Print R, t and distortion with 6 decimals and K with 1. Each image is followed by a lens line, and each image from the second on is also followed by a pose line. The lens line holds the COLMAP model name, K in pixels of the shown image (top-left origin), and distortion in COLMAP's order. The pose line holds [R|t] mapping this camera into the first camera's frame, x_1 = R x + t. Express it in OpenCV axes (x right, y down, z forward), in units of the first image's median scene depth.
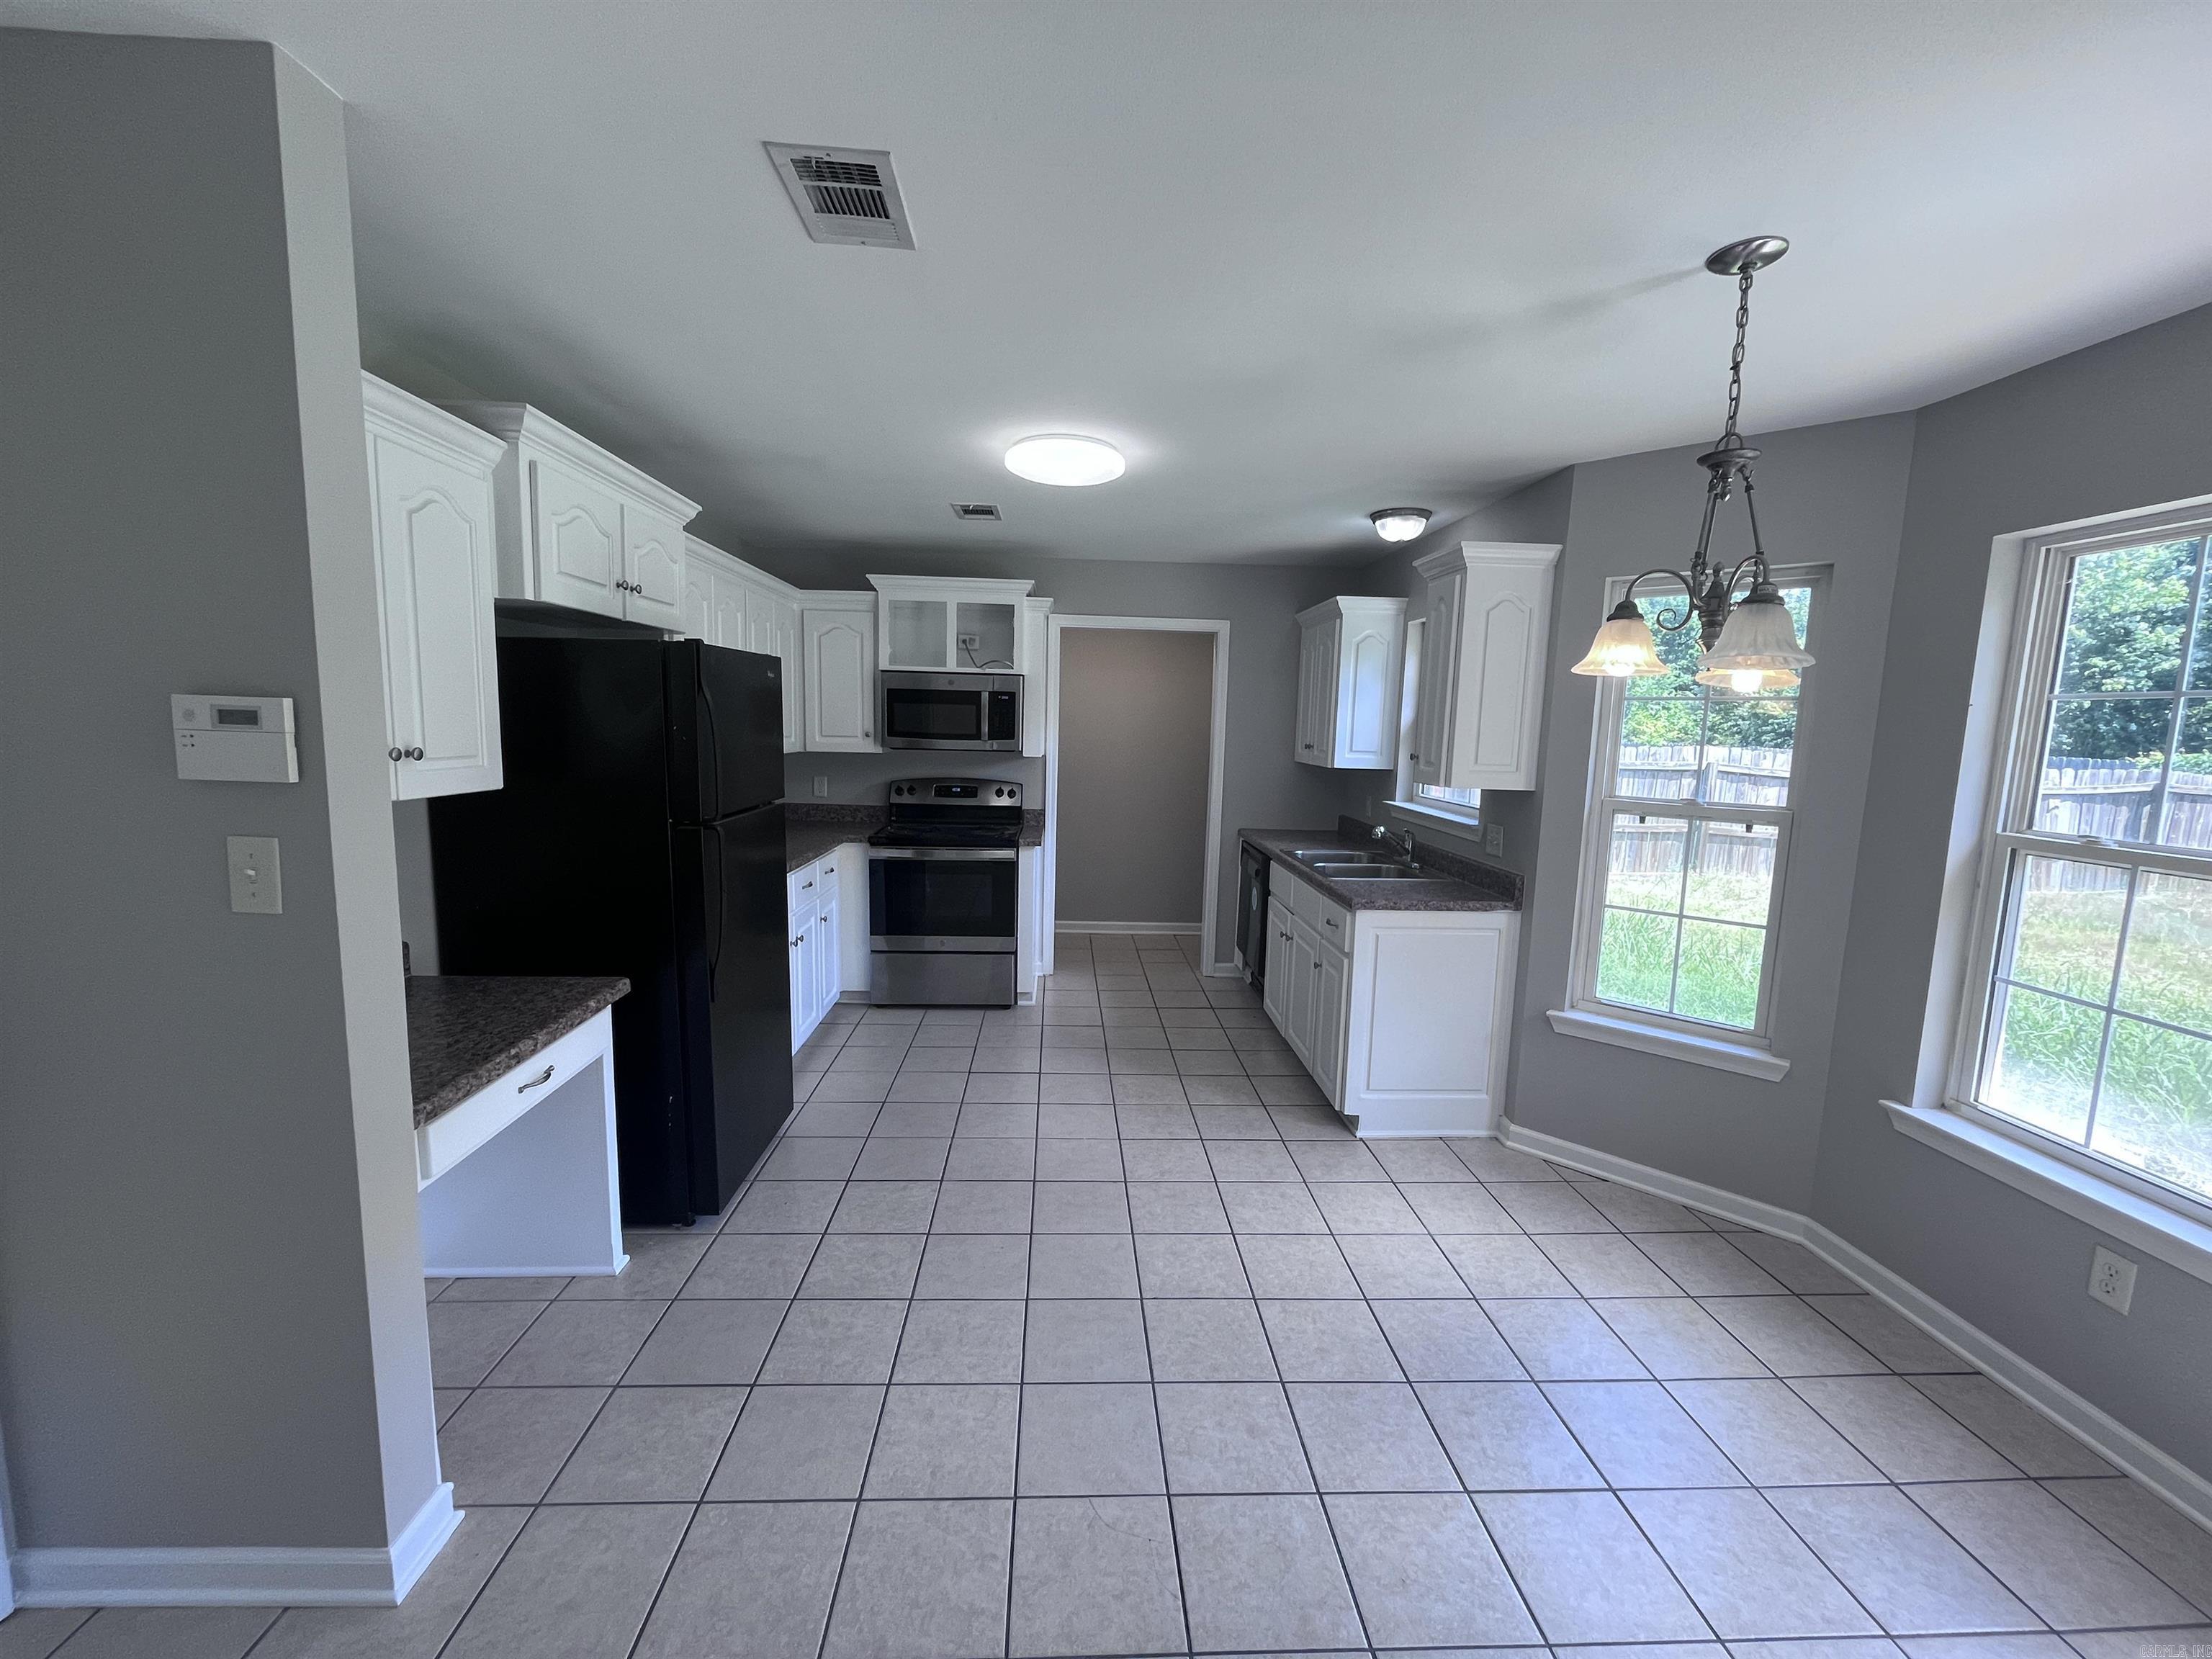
lens RADIAL K [[890.7, 0, 1105.1], [0, 890.7, 831.8], [0, 0, 1]] dist [-0.002997, -0.000111]
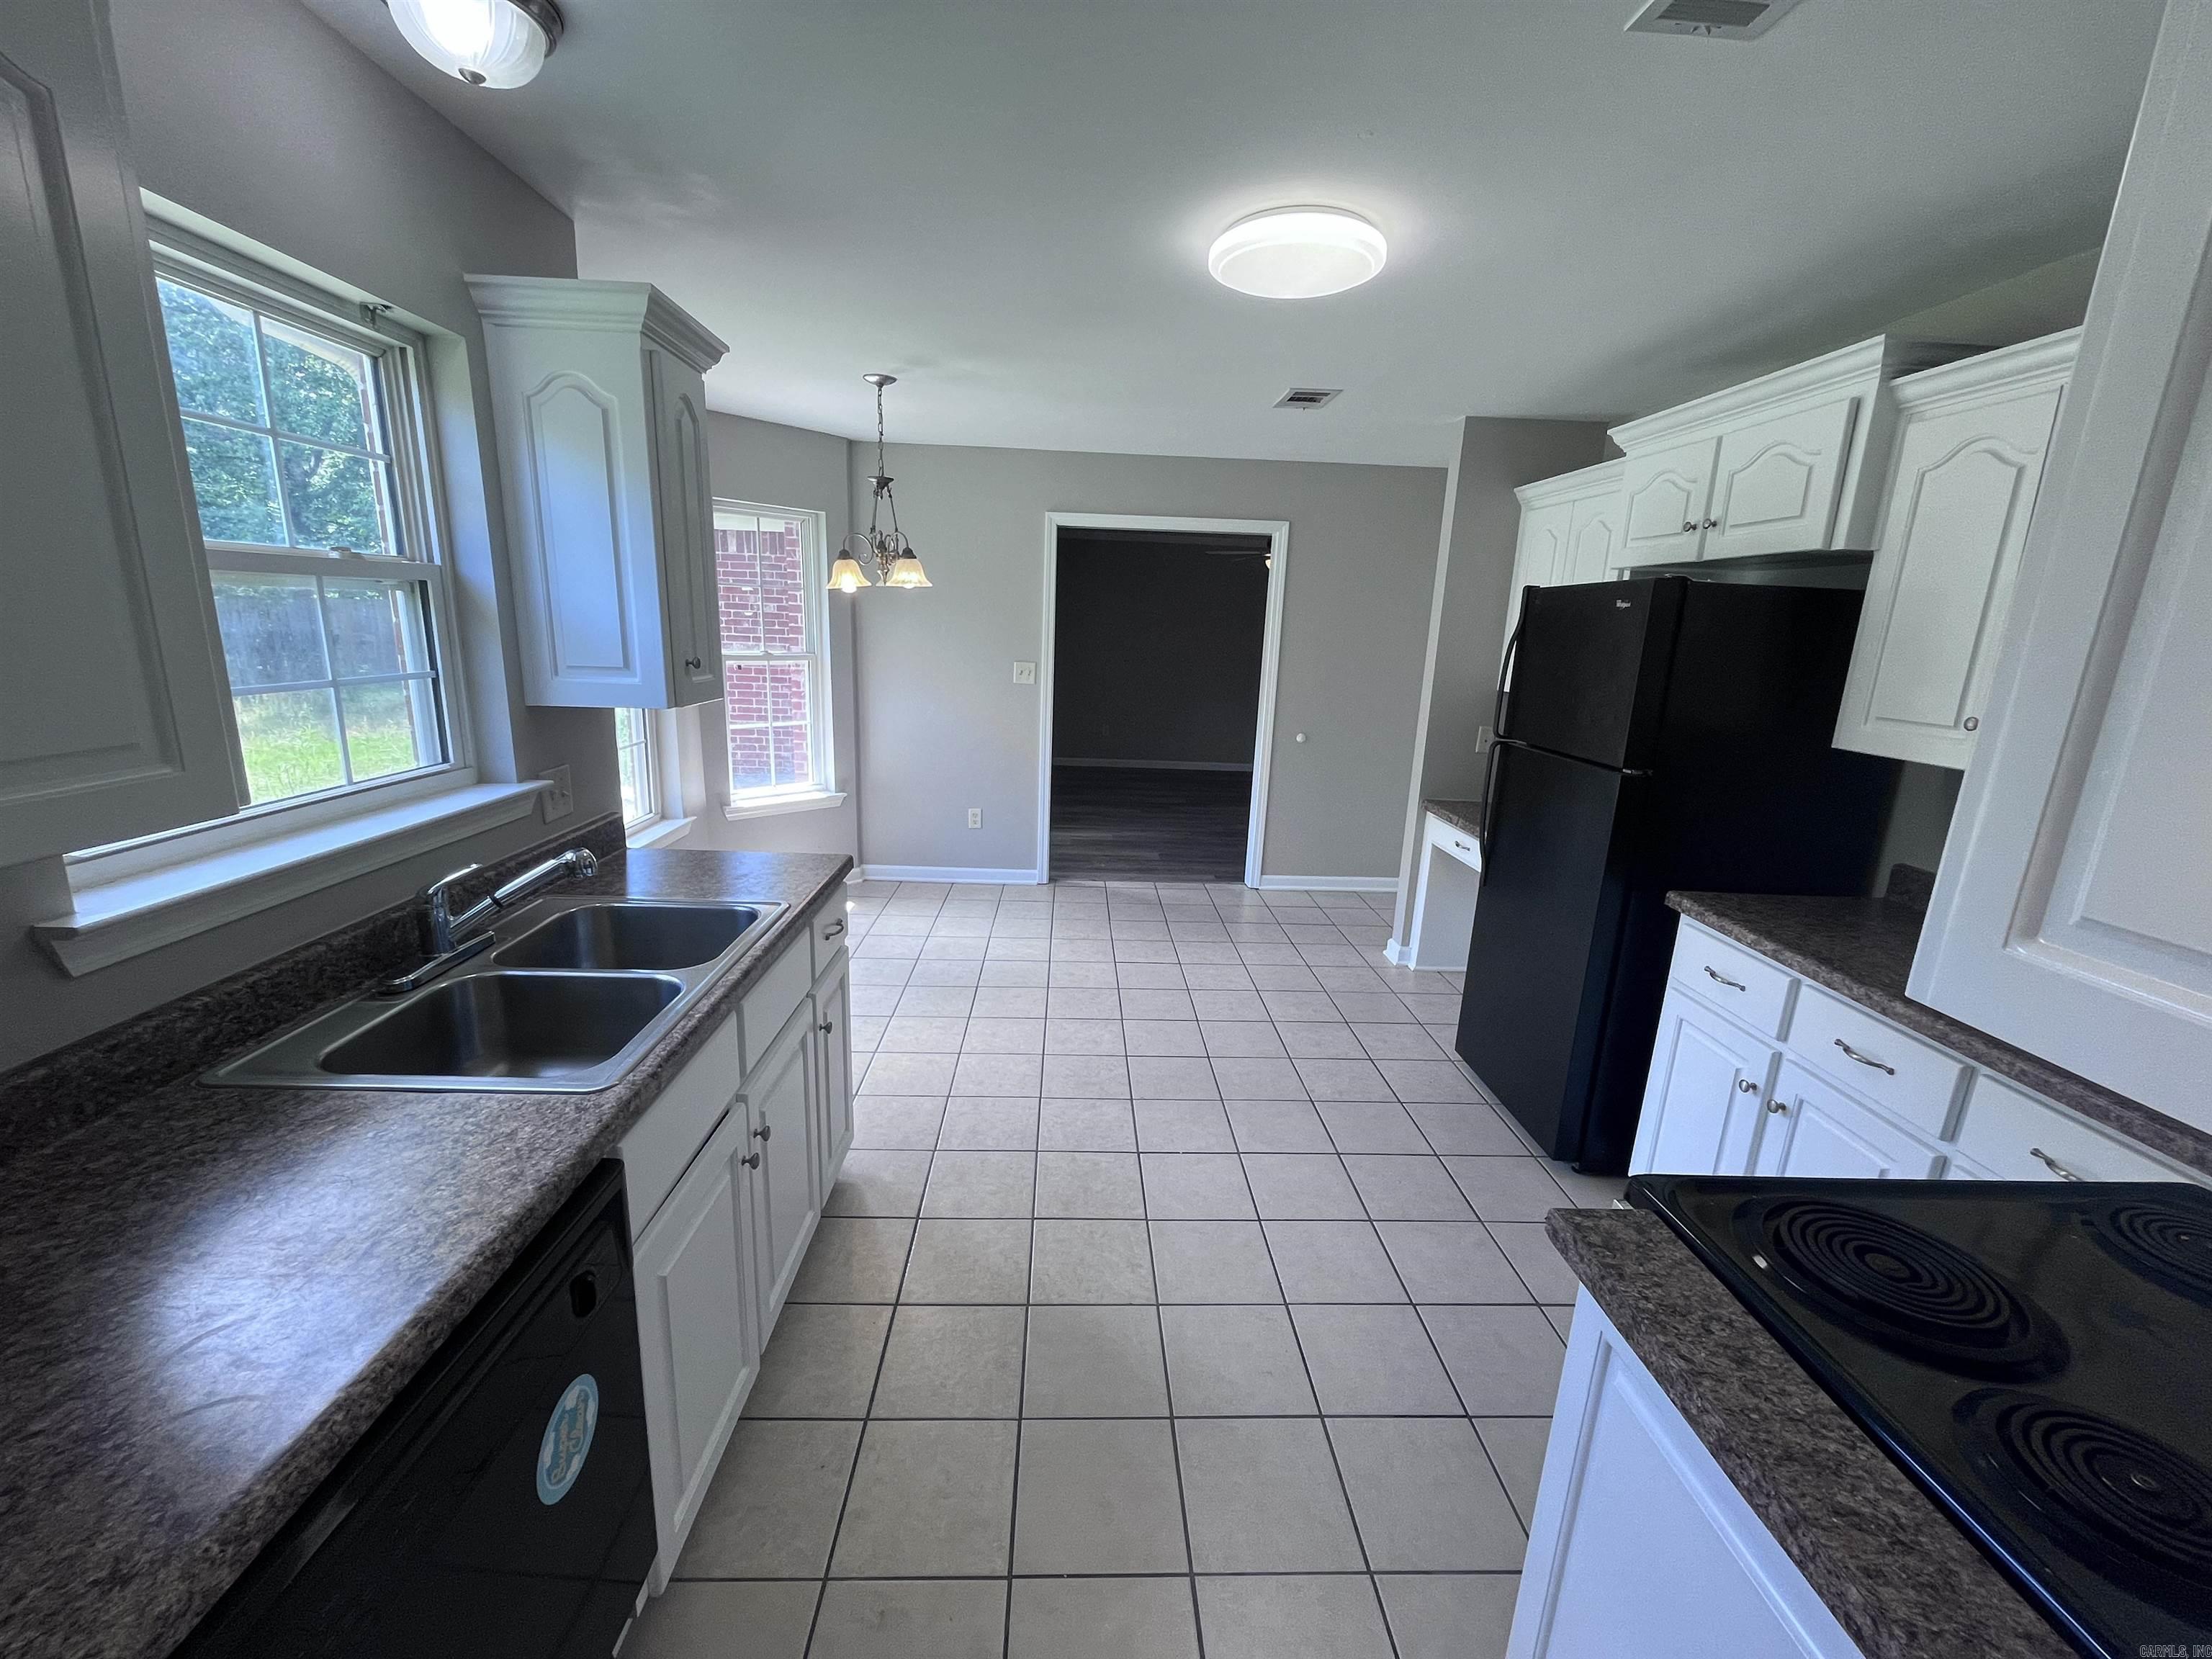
lens RADIAL K [[896.7, 0, 1106.0], [0, 896.7, 829.5], [0, 0, 1]] dist [-0.002253, -0.000152]
pose [[-0.997684, -0.067989, -0.001776, 0.051242], [-0.064373, 0.935554, 0.347268, -0.163558], [-0.021949, 0.346578, -0.937764, 1.264372]]
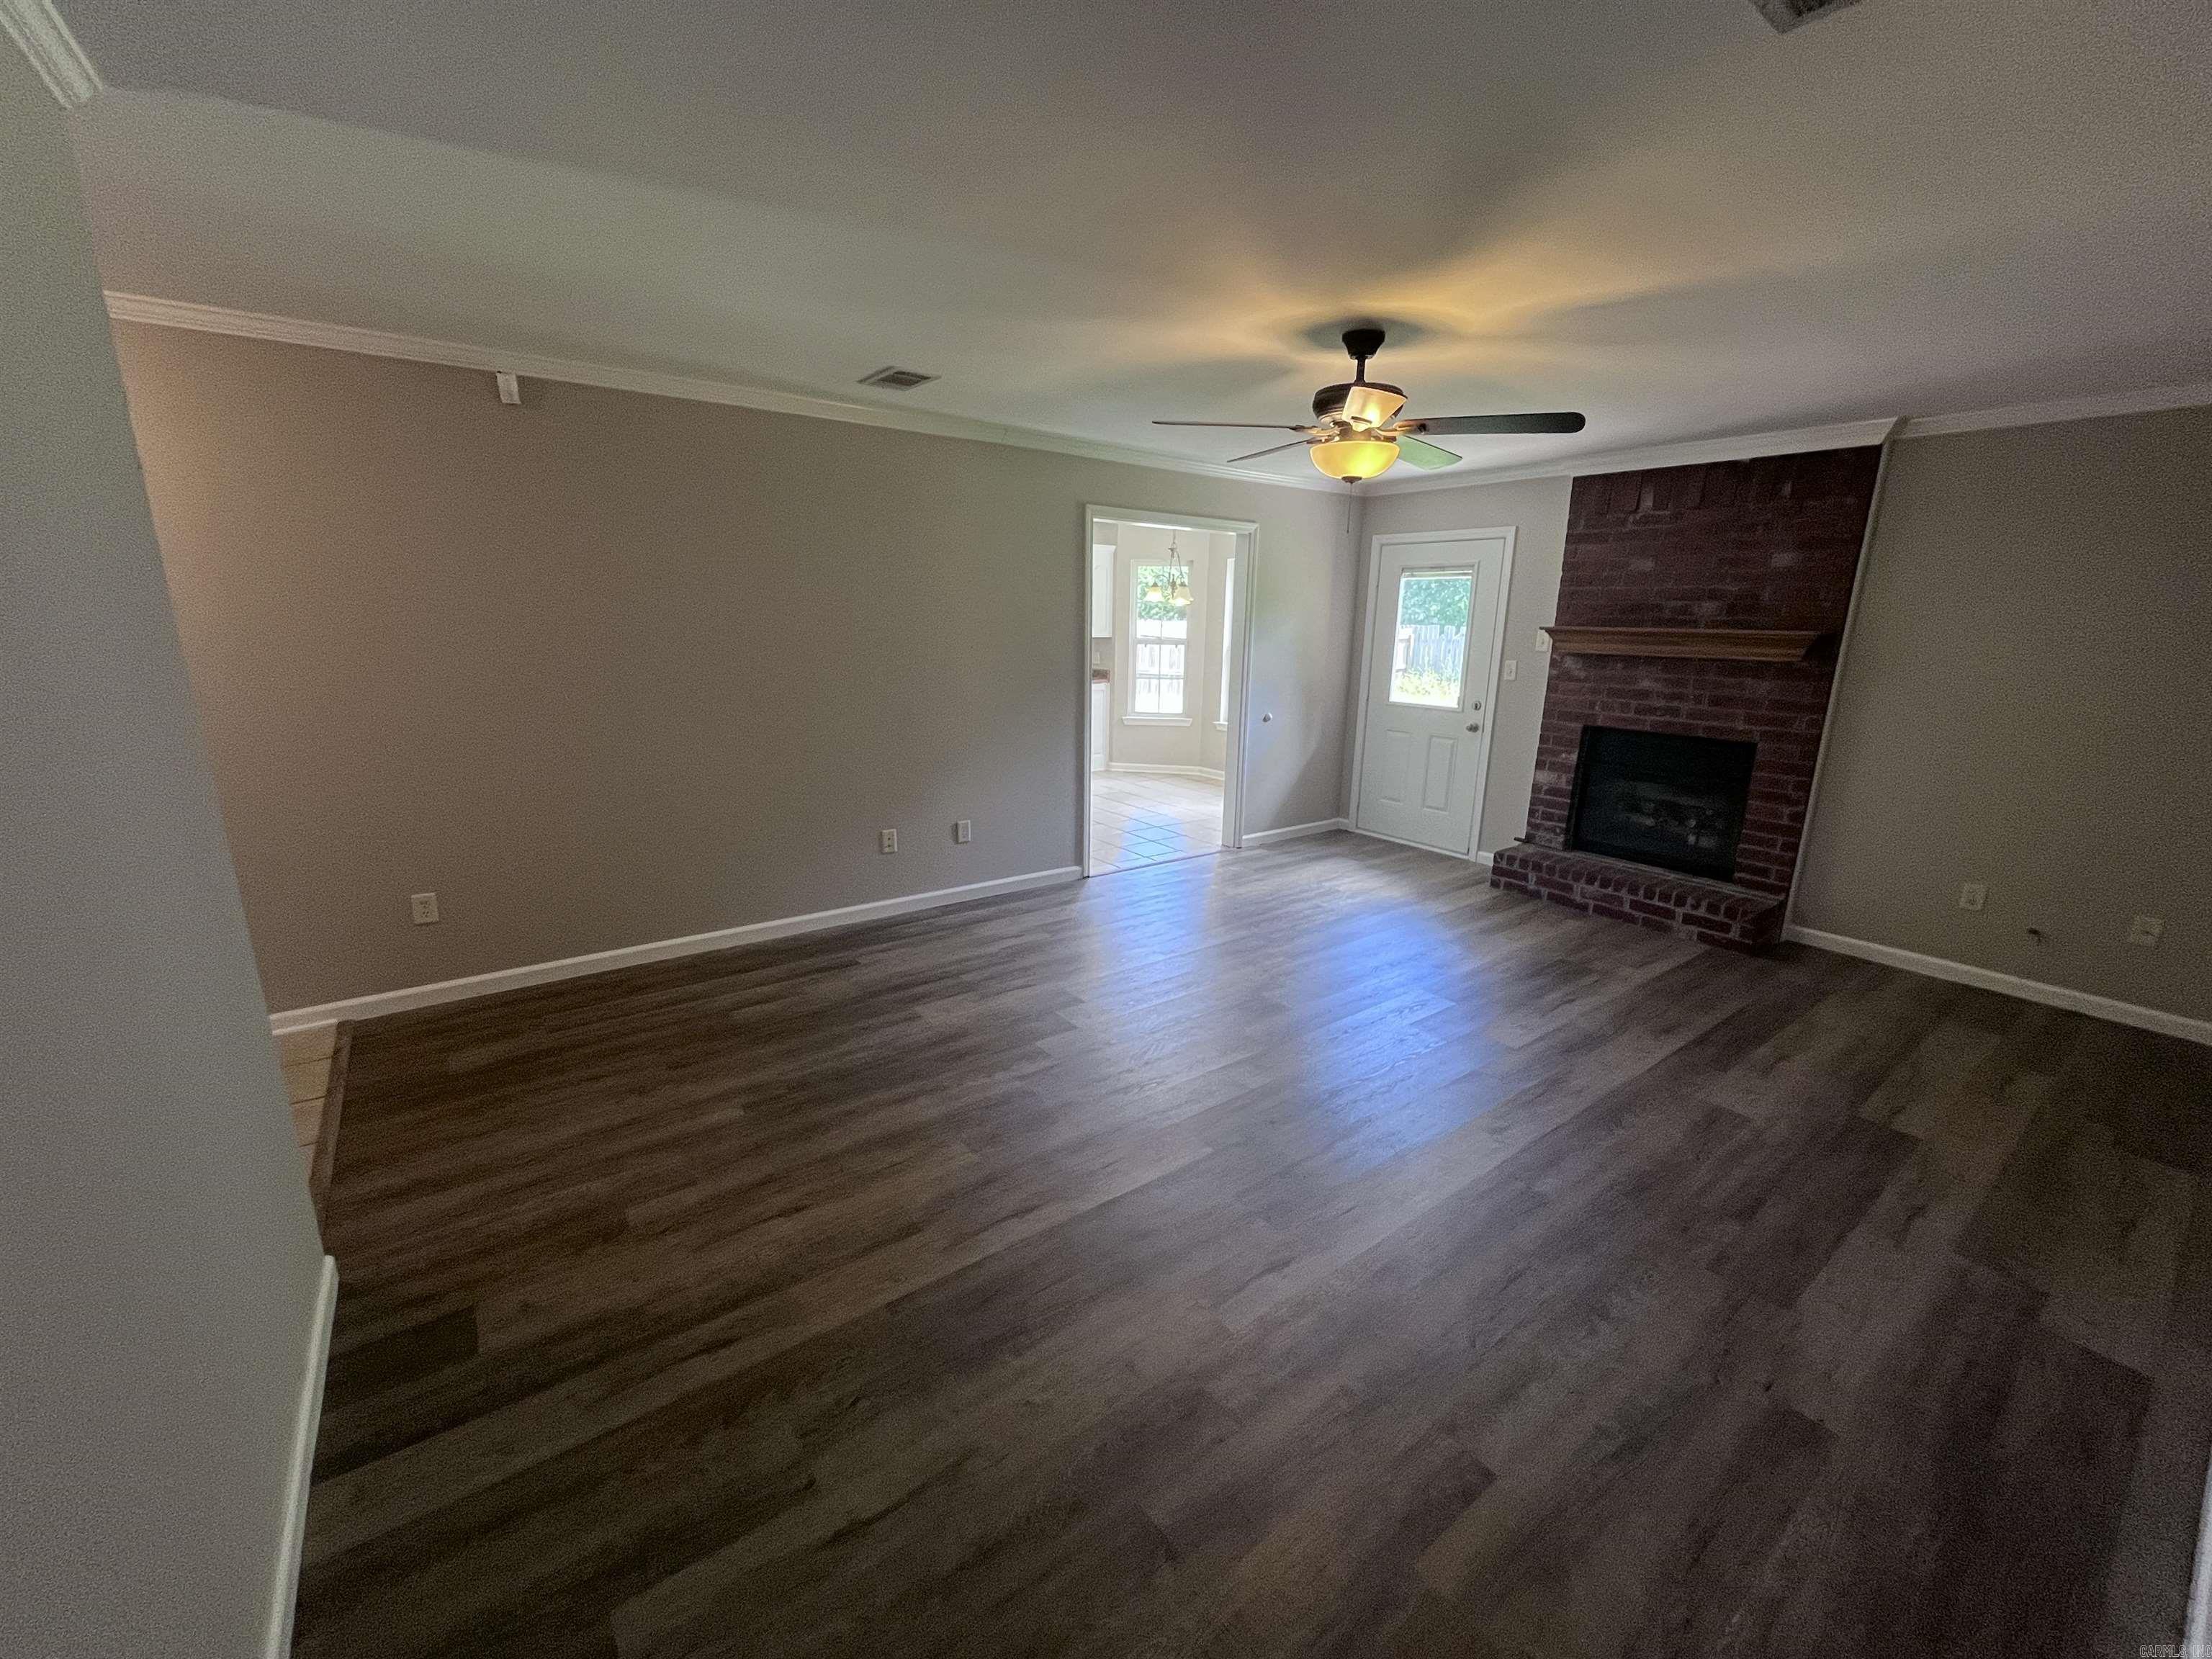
lens RADIAL K [[890.7, 0, 1105.1], [0, 890.7, 831.8], [0, 0, 1]] dist [-0.002997, -0.000111]
pose [[0.831496, -0.147349, 0.535633, -0.789055], [0.076141, 0.985311, 0.152854, 0.090046], [-0.550288, -0.086314, 0.830502, -0.948409]]
